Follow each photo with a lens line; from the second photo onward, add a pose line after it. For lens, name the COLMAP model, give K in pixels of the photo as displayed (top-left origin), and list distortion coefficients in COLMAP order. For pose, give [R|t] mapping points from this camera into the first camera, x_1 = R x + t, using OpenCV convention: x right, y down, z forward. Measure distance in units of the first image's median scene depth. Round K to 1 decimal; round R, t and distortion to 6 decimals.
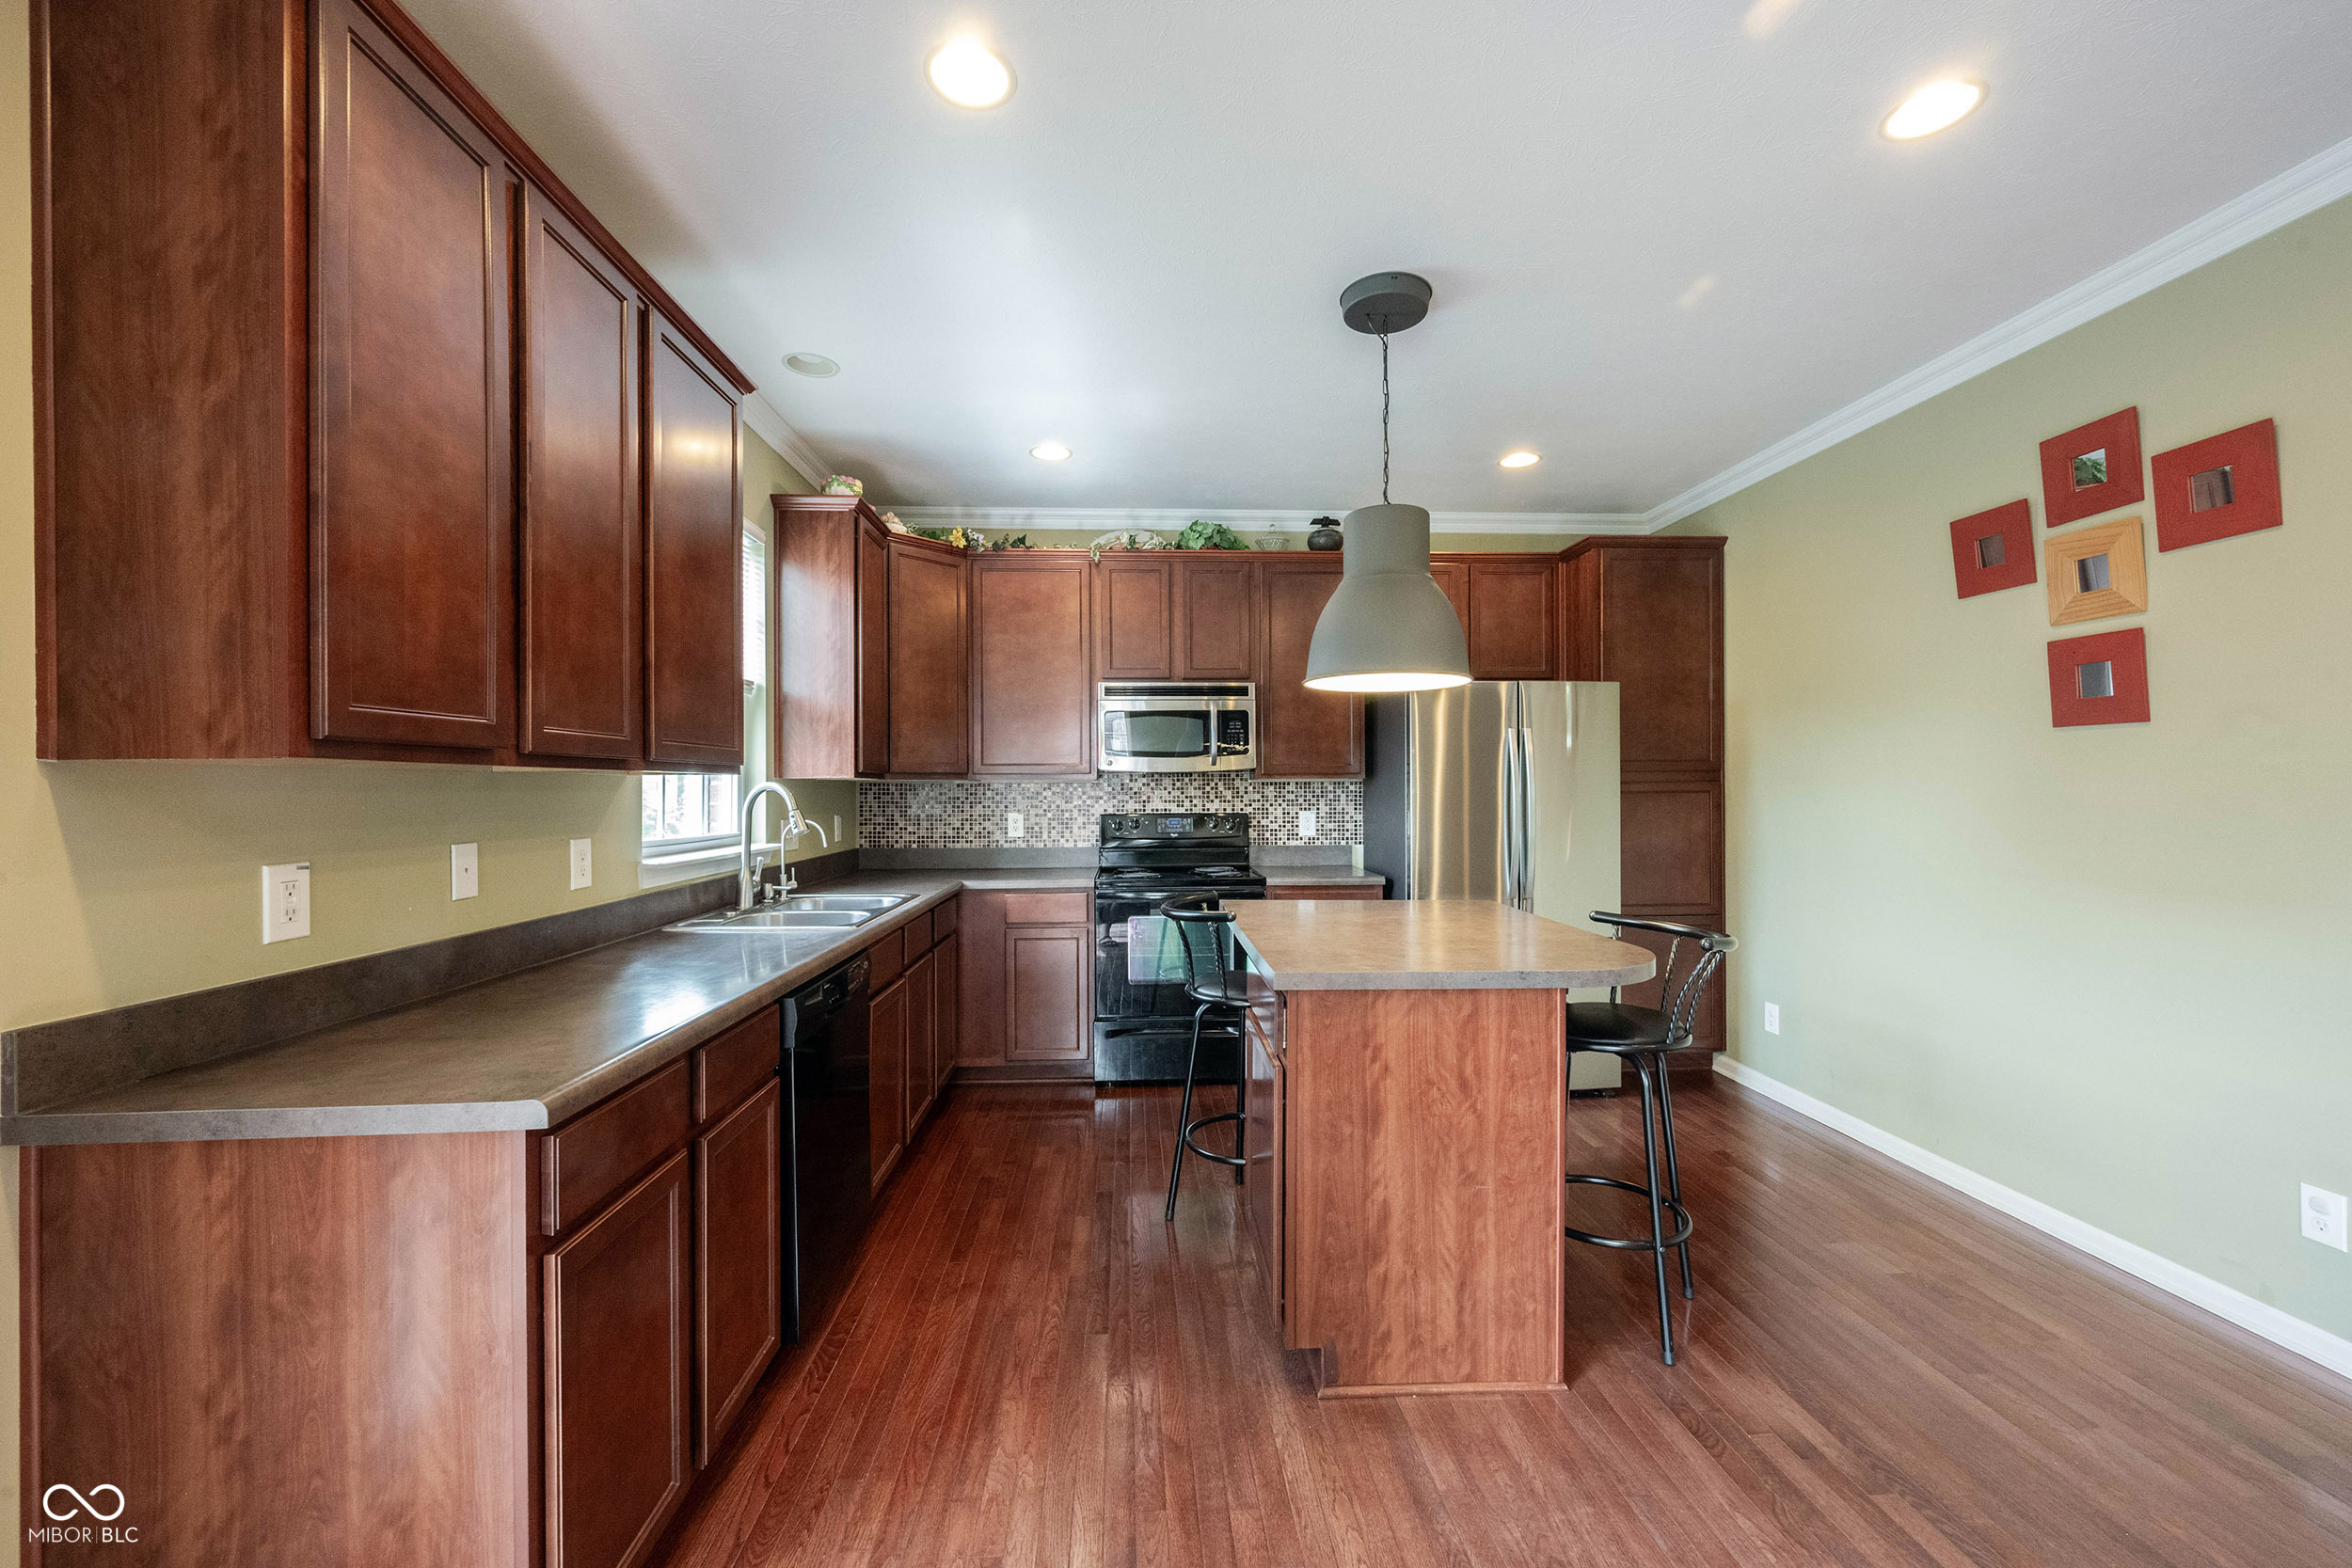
lens RADIAL K [[918.9, 0, 1182.5], [0, 918.9, 787.3], [0, 0, 1]] dist [-0.001525, -0.000084]
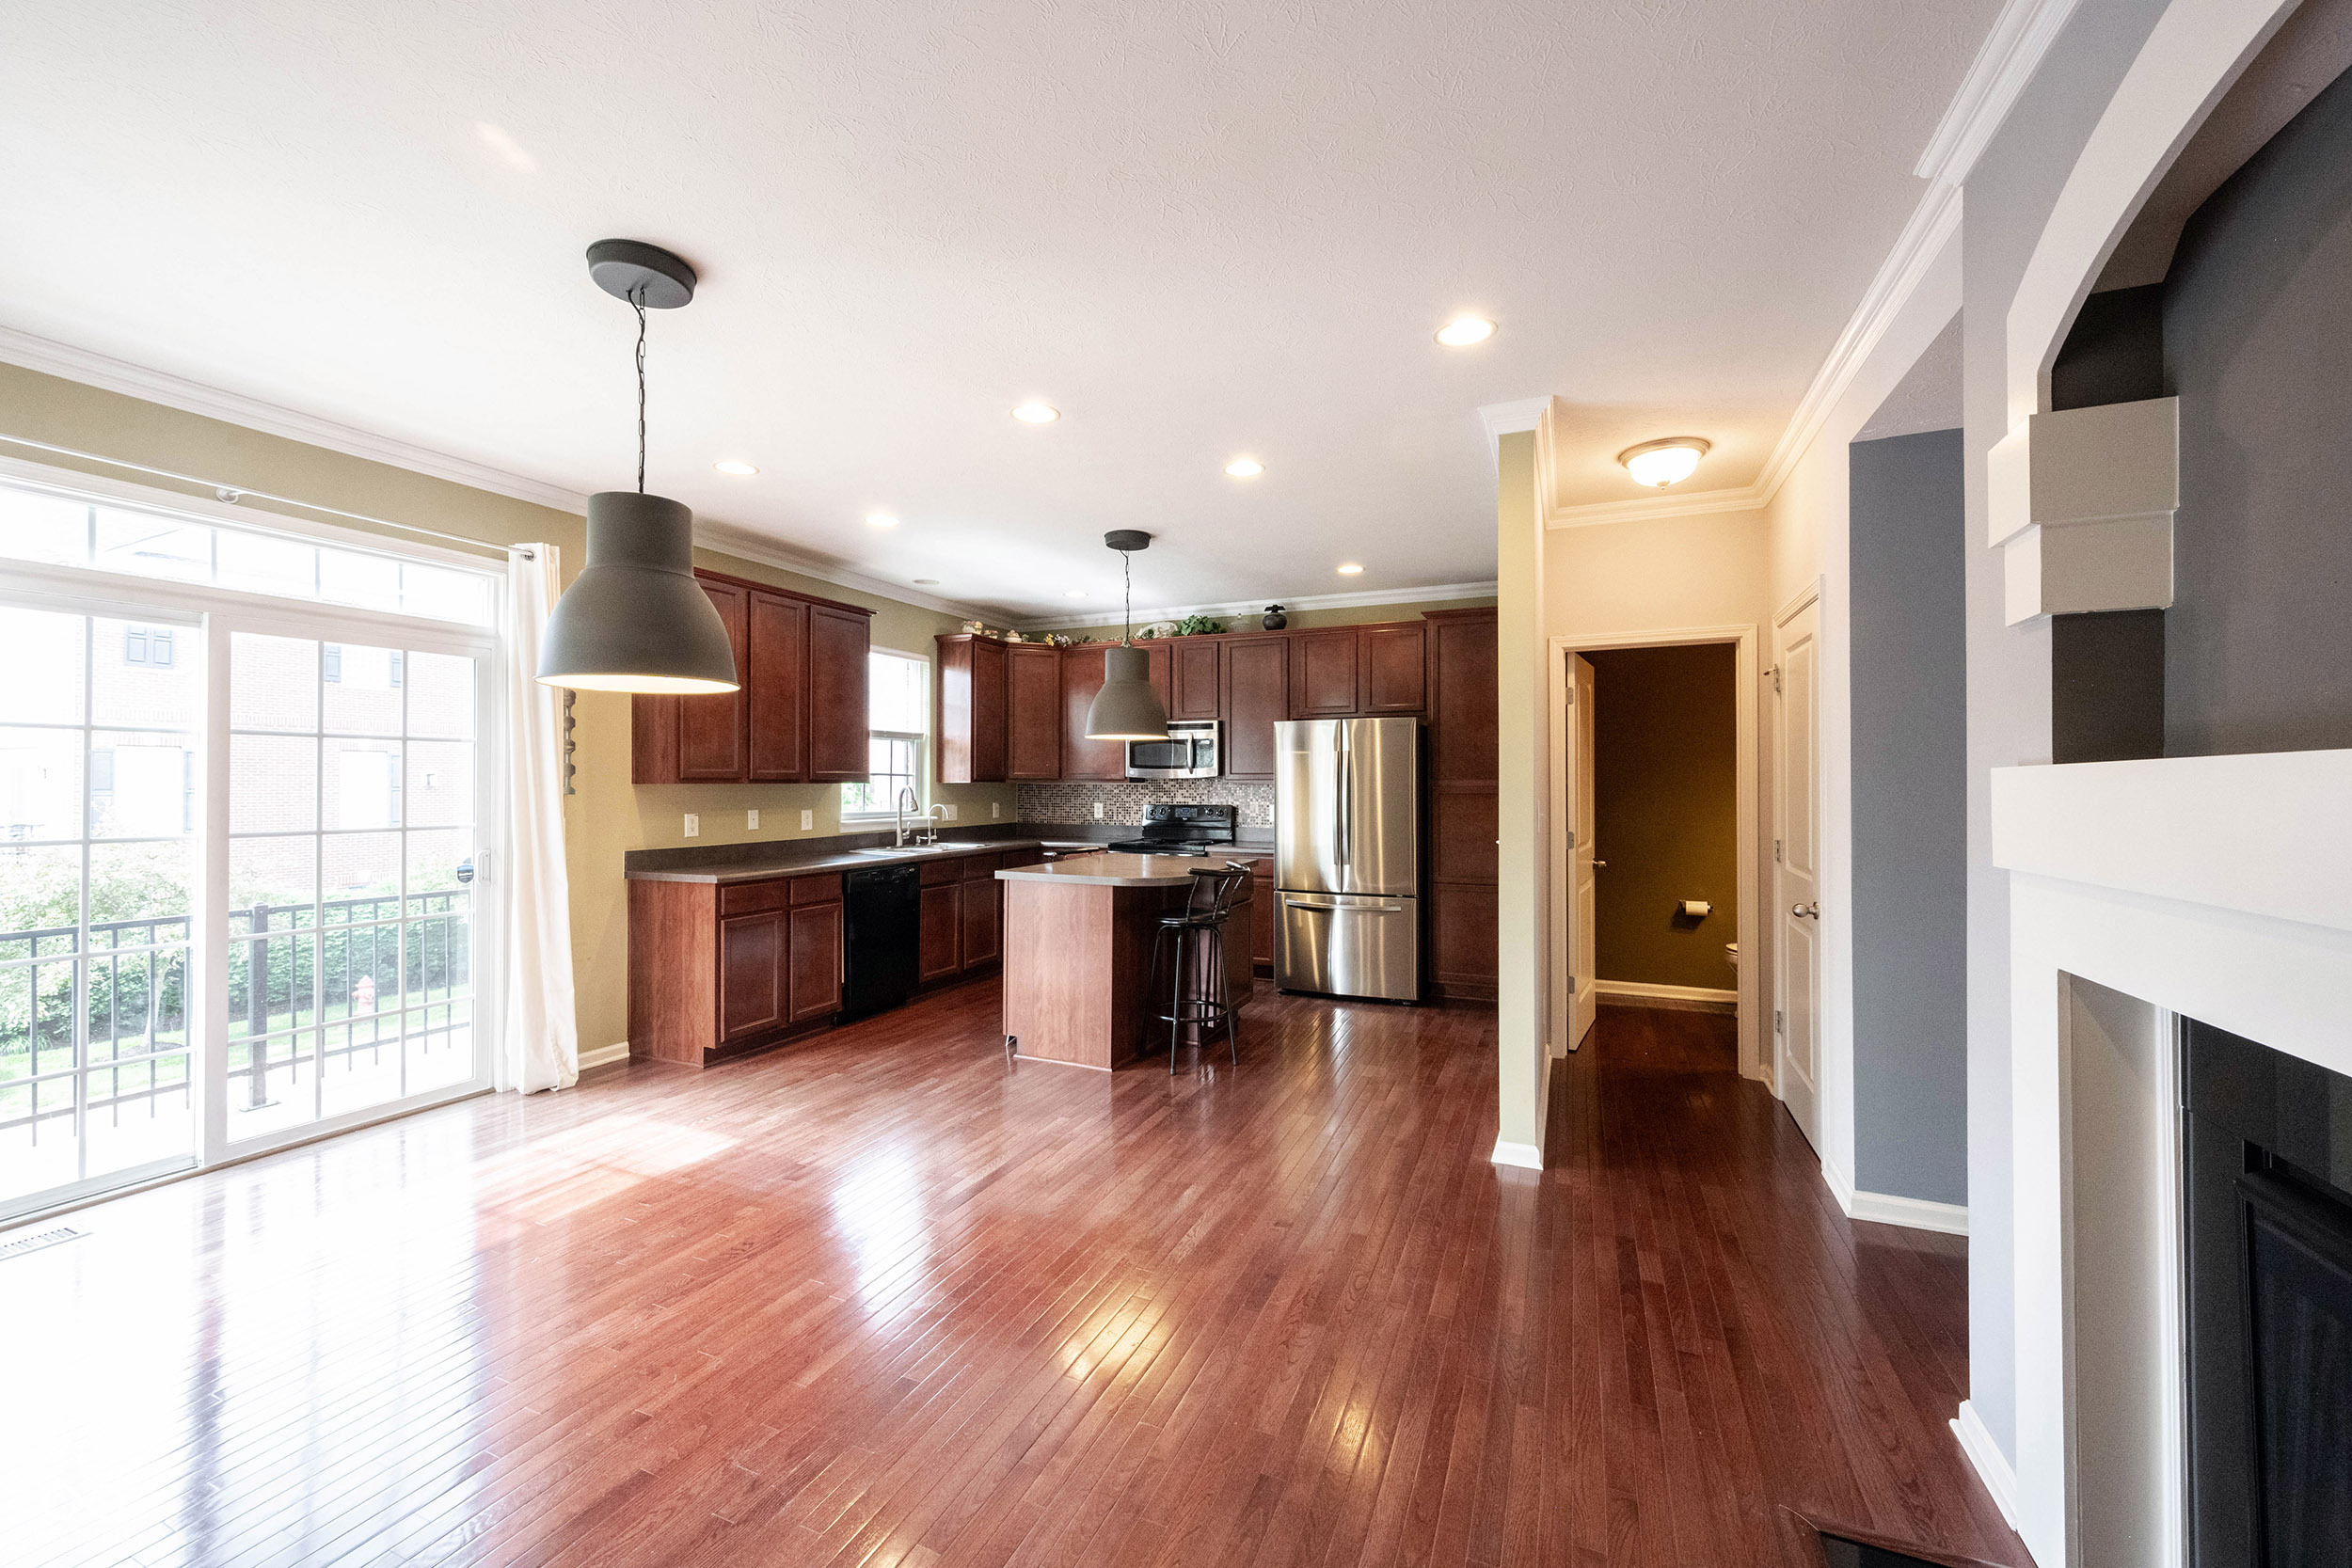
lens RADIAL K [[916.8, 0, 1183.7], [0, 916.8, 770.3], [0, 0, 1]] dist [-0.000276, -0.000023]
pose [[0.897789, -0.001645, -0.440422, 1.251148], [-0.002779, 0.999952, -0.009400, -0.028180], [0.440416, 0.009663, 0.897742, -0.715478]]
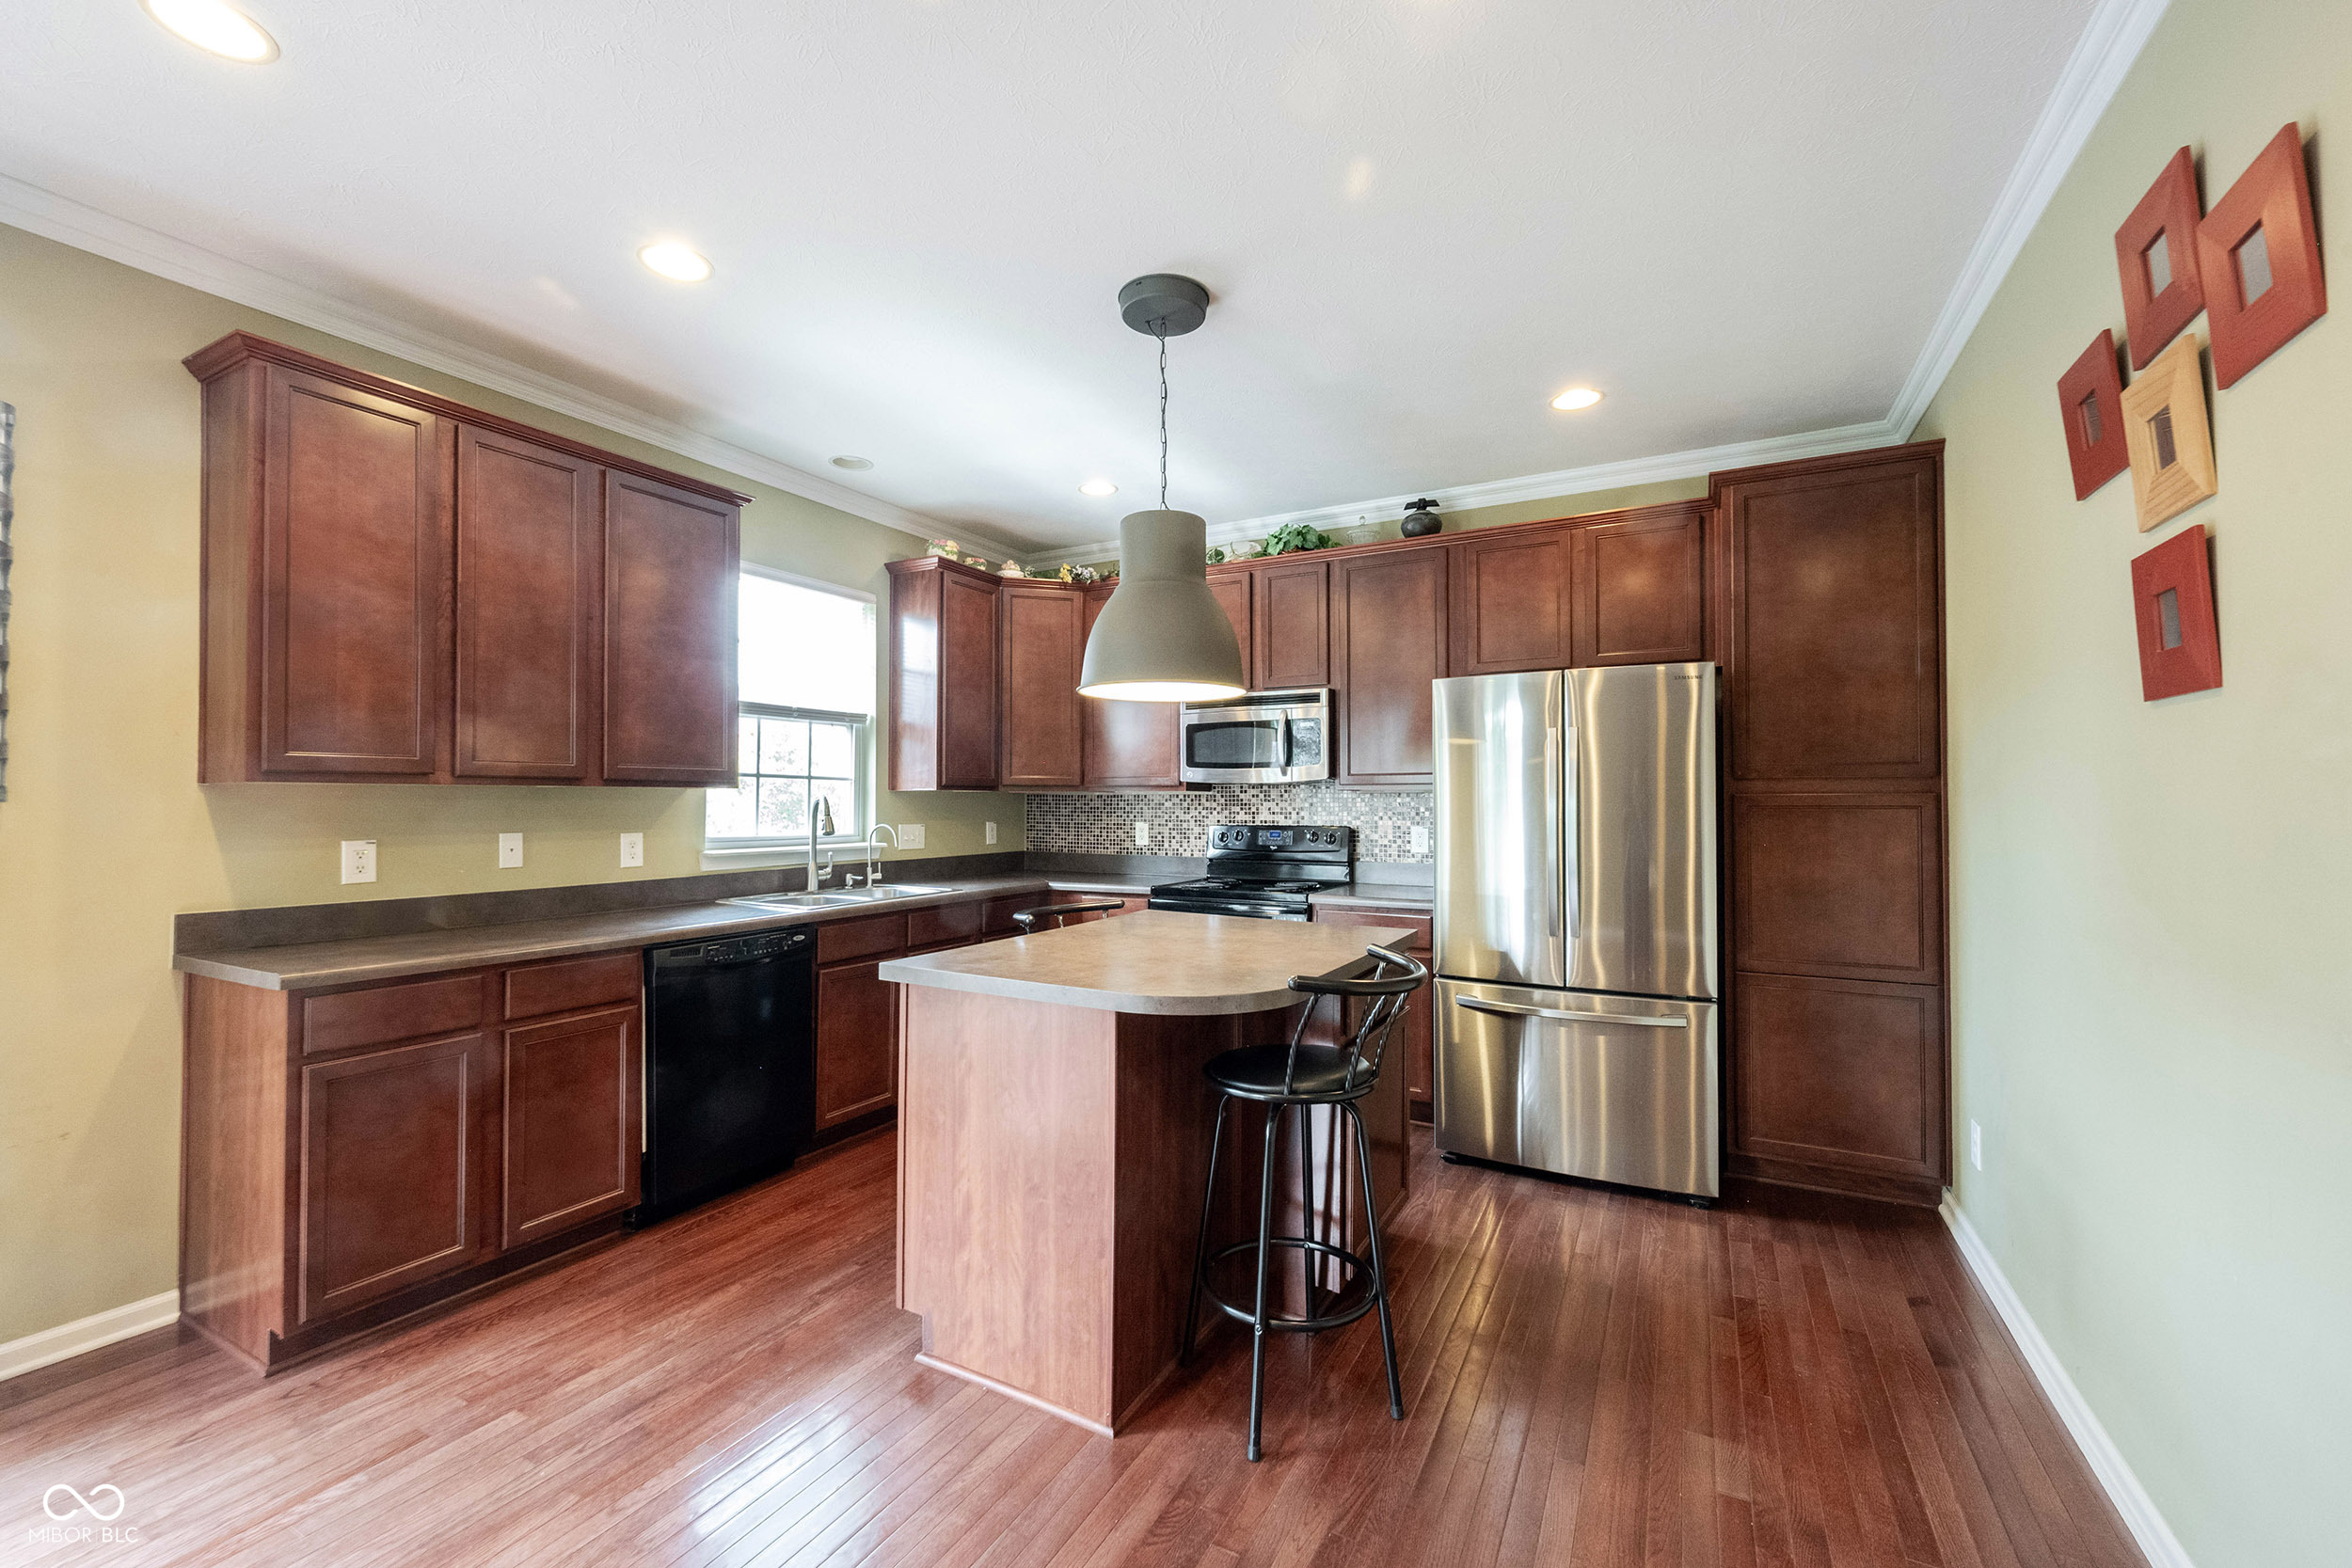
lens RADIAL K [[945.7, 0, 1181.4], [0, 945.7, 790.0], [0, 0, 1]] dist [-0.001465, -0.000182]
pose [[0.854406, -0.002274, -0.519600, 0.809751], [-0.002427, 0.999962, -0.008366, -0.001174], [0.519600, 0.008409, 0.854368, 0.163051]]
